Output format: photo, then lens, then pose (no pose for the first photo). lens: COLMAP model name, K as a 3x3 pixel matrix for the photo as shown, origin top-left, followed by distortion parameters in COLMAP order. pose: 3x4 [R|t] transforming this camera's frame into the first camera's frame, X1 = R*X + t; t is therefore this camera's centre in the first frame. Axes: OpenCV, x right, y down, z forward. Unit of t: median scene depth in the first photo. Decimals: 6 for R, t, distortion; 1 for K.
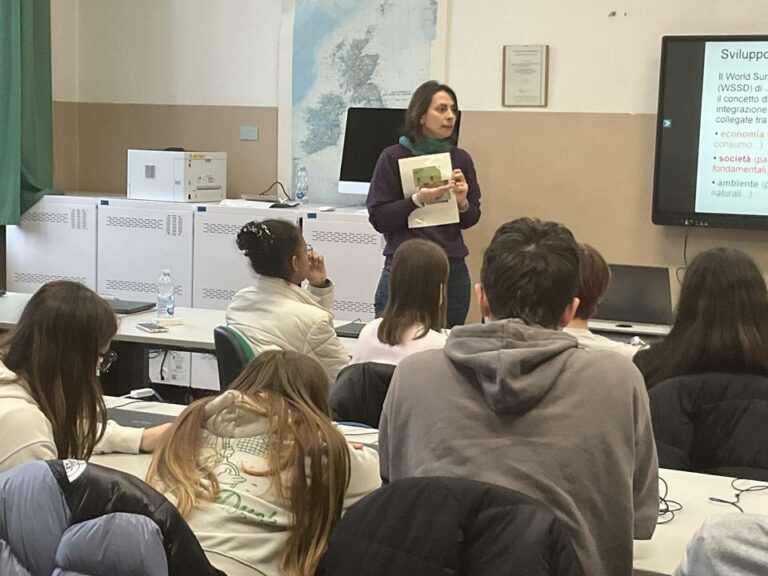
lens RADIAL K [[1461.5, 0, 363.3], [0, 1461.5, 275.7], [0, 0, 1]] dist [0.100470, 0.000000]
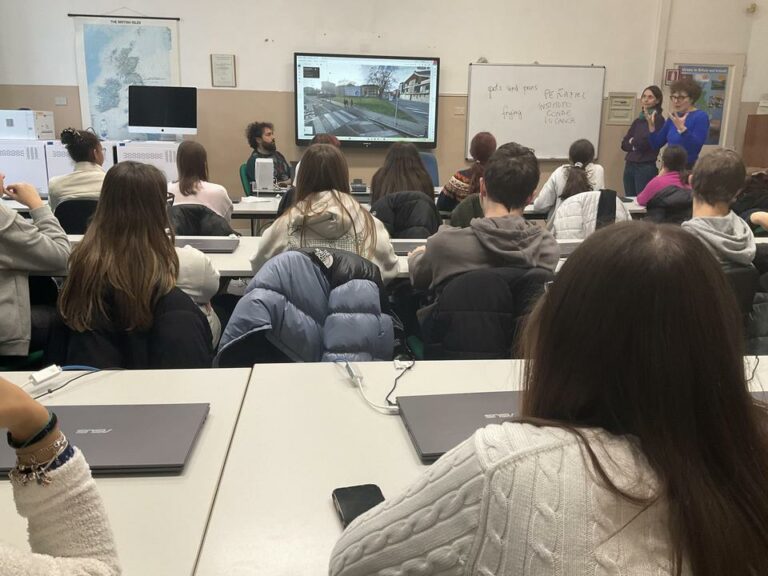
lens RADIAL K [[635.5, 0, 386.2], [0, 635.5, 292.2], [0, 0, 1]] dist [0.056664, -0.129643]
pose [[0.852977, -0.138193, 0.503322, -0.174409], [0.052626, 0.982169, 0.180483, 0.013348], [-0.519289, -0.127460, 0.845040, 0.110887]]
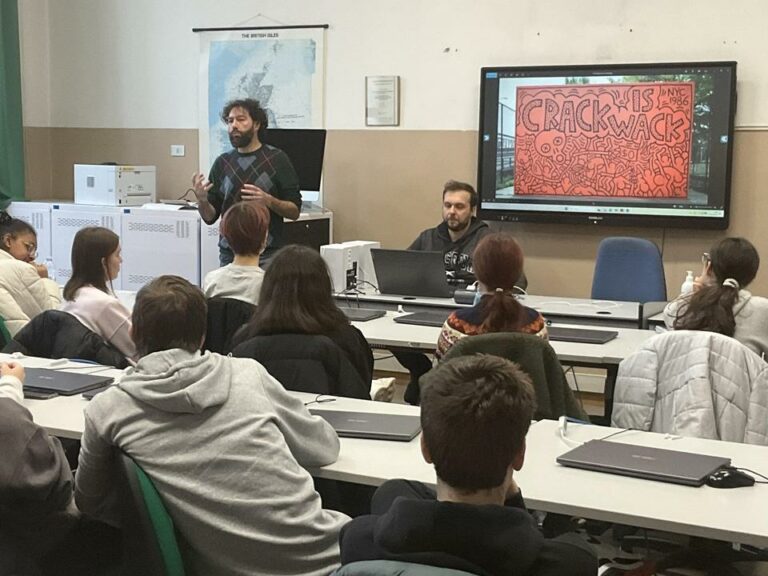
lens RADIAL K [[1268.6, 0, 377.8], [0, 1268.6, 286.0], [0, 0, 1]] dist [0.077437, 0.000000]
pose [[0.998273, -0.006674, -0.058368, 0.163192], [0.007055, 0.999955, 0.006329, 0.012570], [0.058324, -0.006729, 0.998275, -0.069980]]
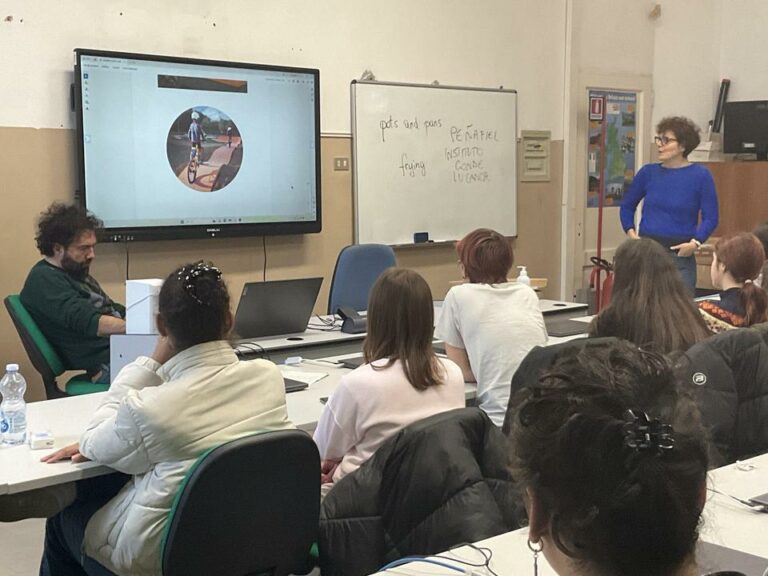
lens RADIAL K [[1162.2, 0, 382.6], [0, 1162.2, 284.5], [0, 0, 1]] dist [0.045157, 0.000000]
pose [[0.355472, -0.116665, 0.927378, -0.418418], [0.095662, 0.991511, 0.088065, -0.052724], [-0.929779, 0.057410, 0.363614, 0.499213]]
